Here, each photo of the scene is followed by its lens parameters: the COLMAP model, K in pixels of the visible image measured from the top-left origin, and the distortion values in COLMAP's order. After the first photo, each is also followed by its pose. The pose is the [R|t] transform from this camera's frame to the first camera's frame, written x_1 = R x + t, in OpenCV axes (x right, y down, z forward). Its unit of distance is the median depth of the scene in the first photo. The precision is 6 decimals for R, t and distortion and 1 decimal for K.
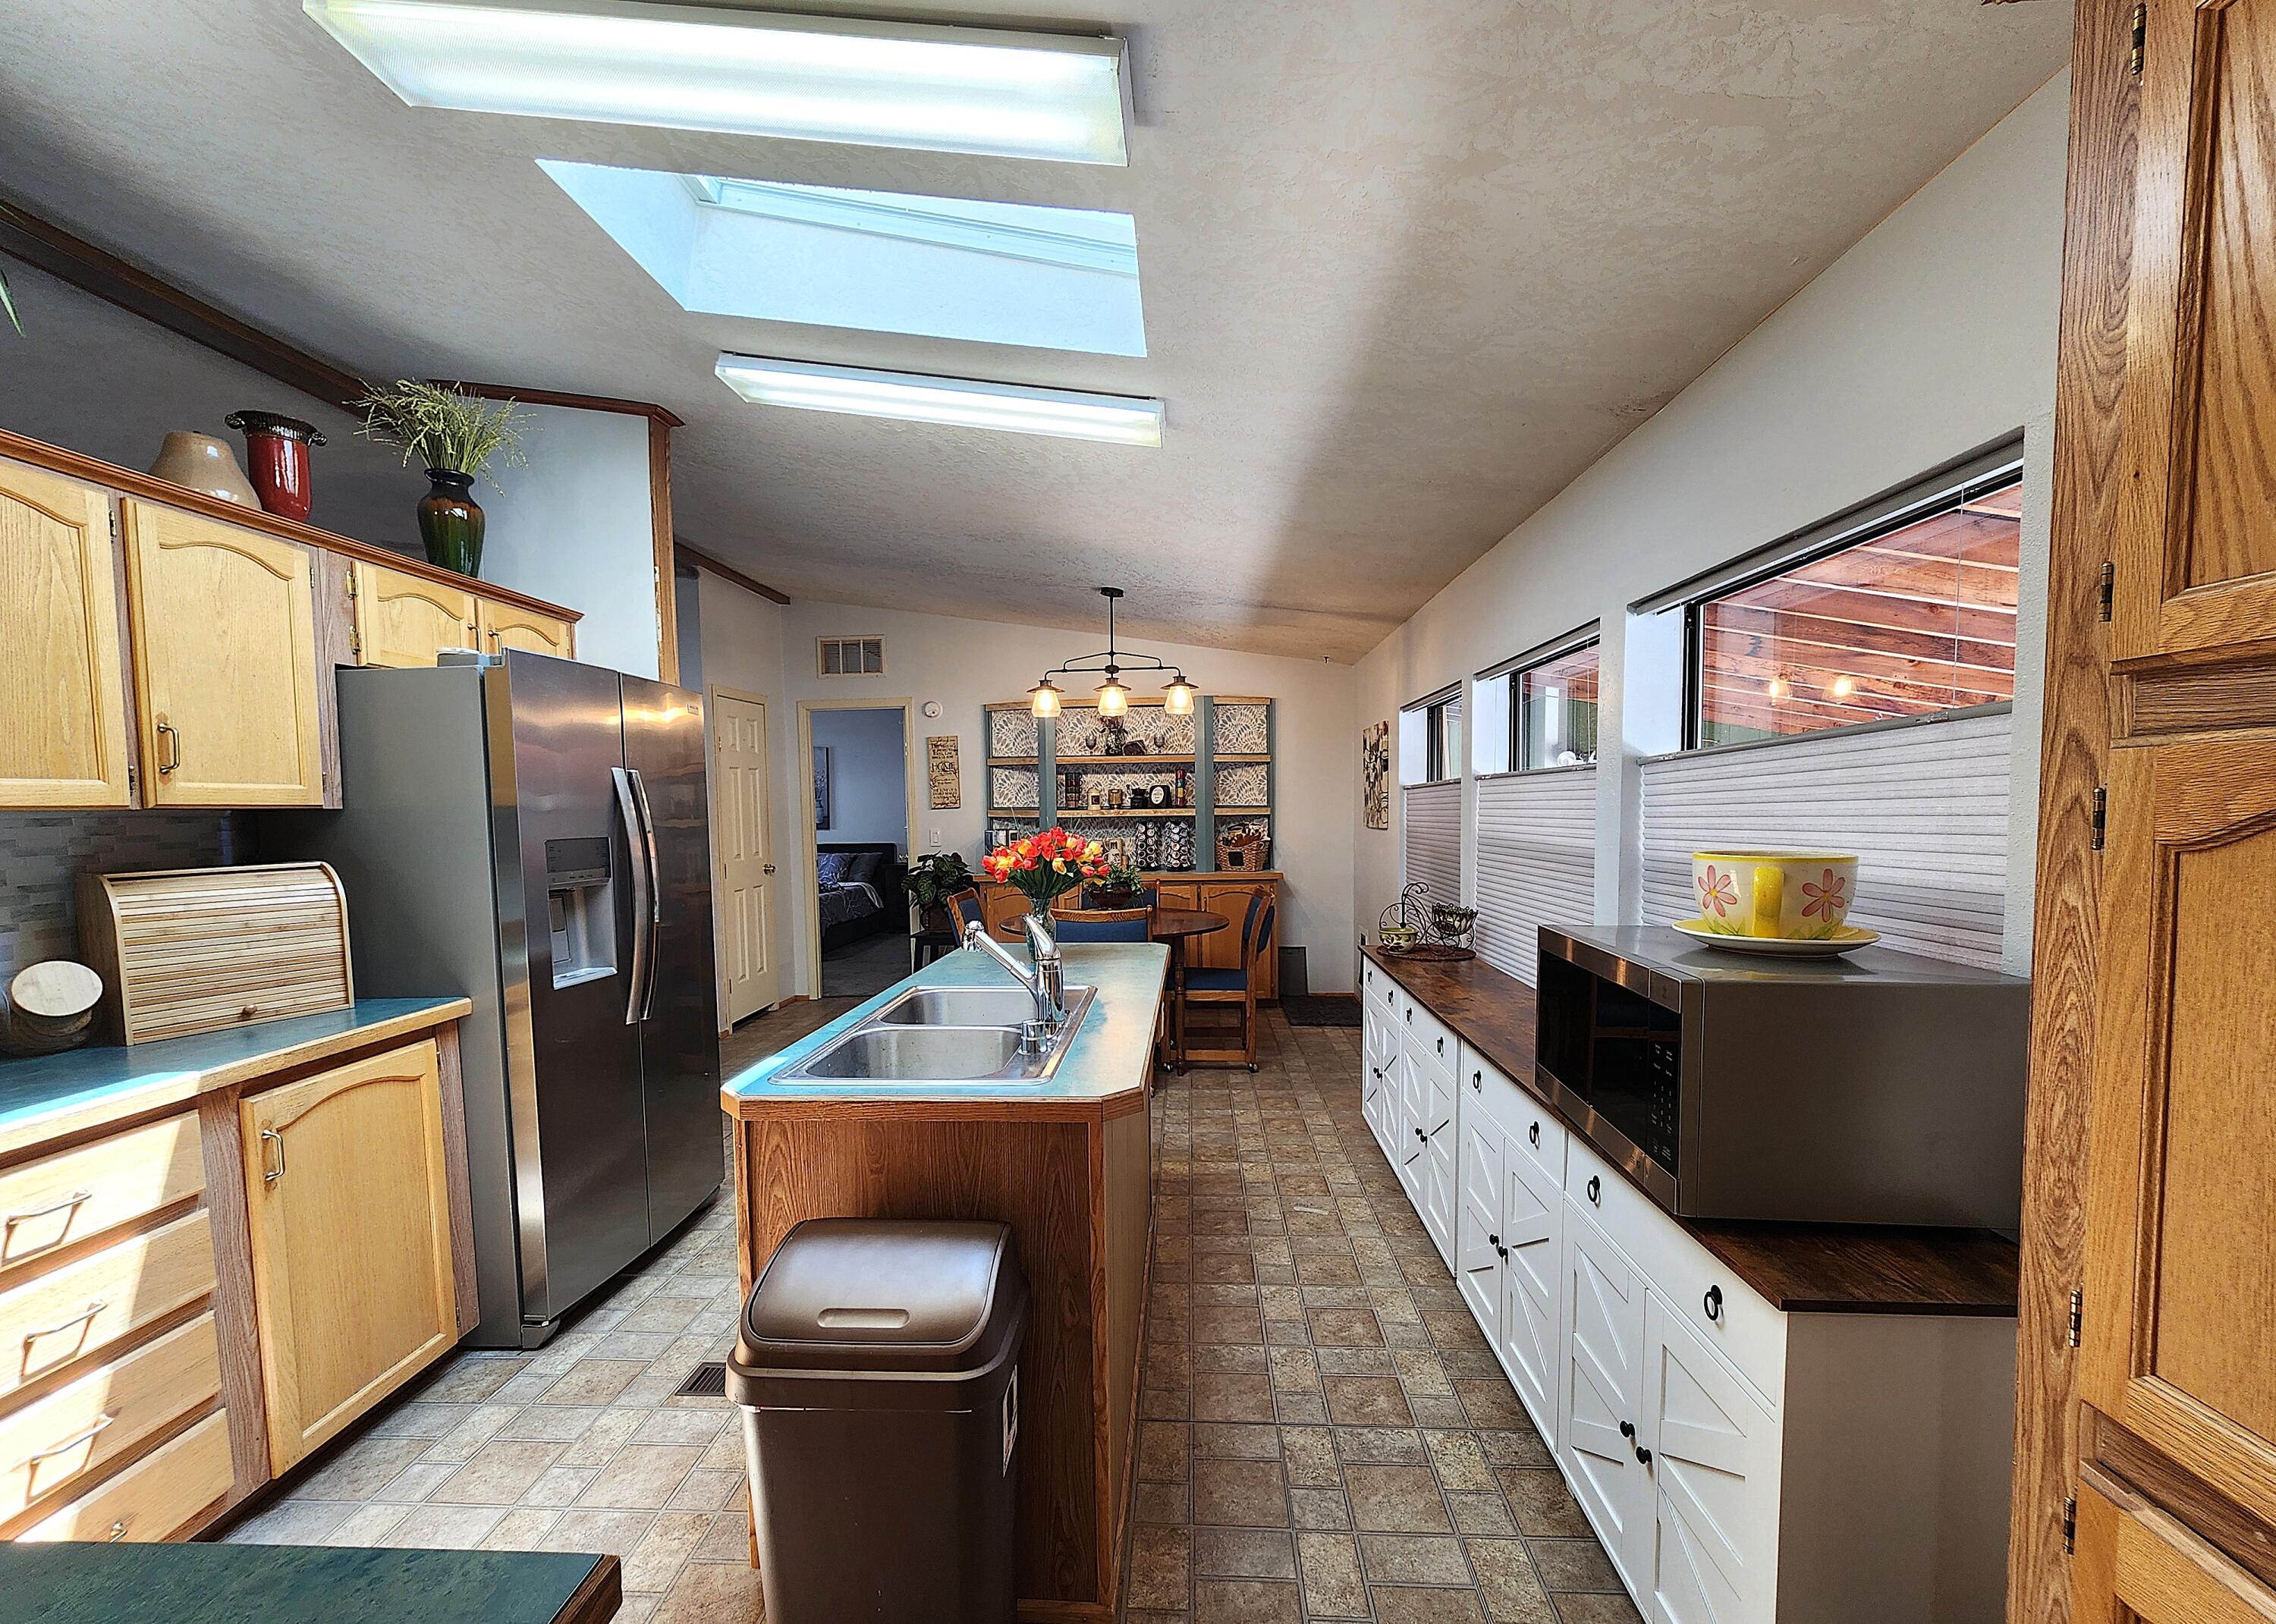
lens RADIAL K [[930.1, 0, 1131.8], [0, 930.1, 859.9], [0, 0, 1]] dist [0.001115, 0.000021]
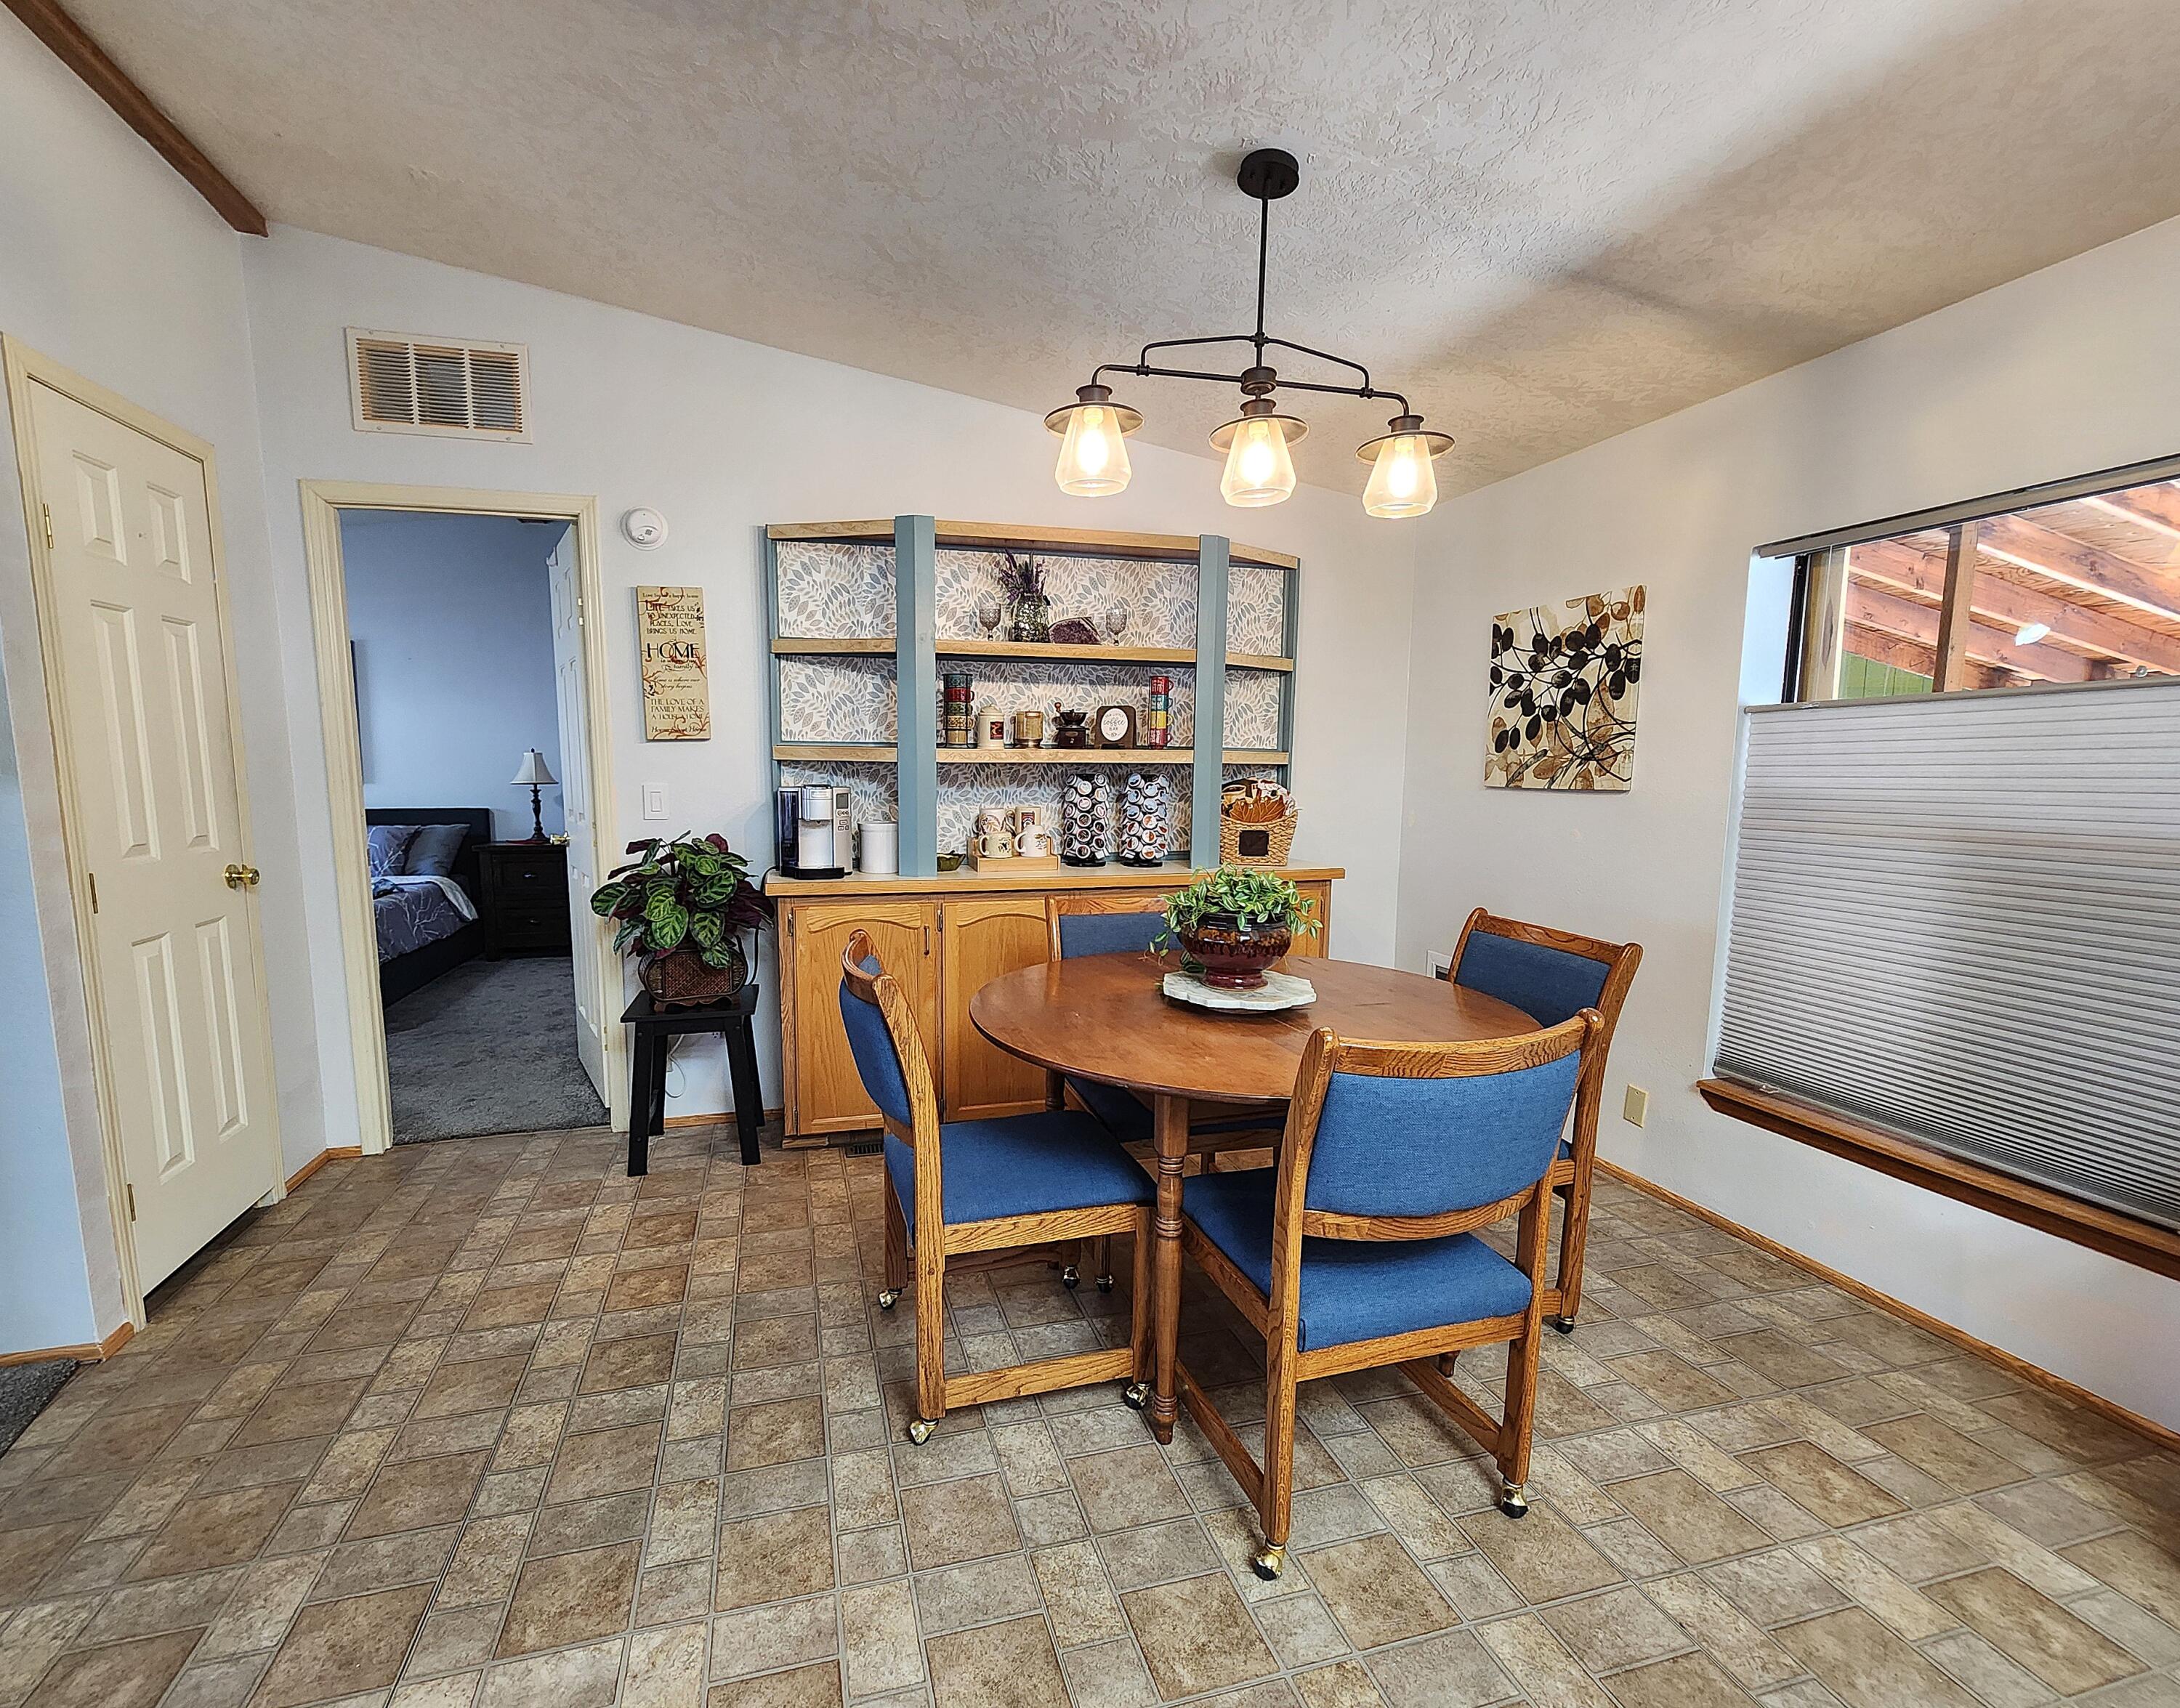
lens RADIAL K [[955.6, 0, 1038.1], [0, 955.6, 886.5], [0, 0, 1]] dist [-0.004883, -0.000743]
pose [[0.948311, -0.021788, 0.316594, -0.186404], [0.000922, 0.997825, 0.065909, -0.012643], [-0.317341, -0.062210, 0.946269, 0.482942]]
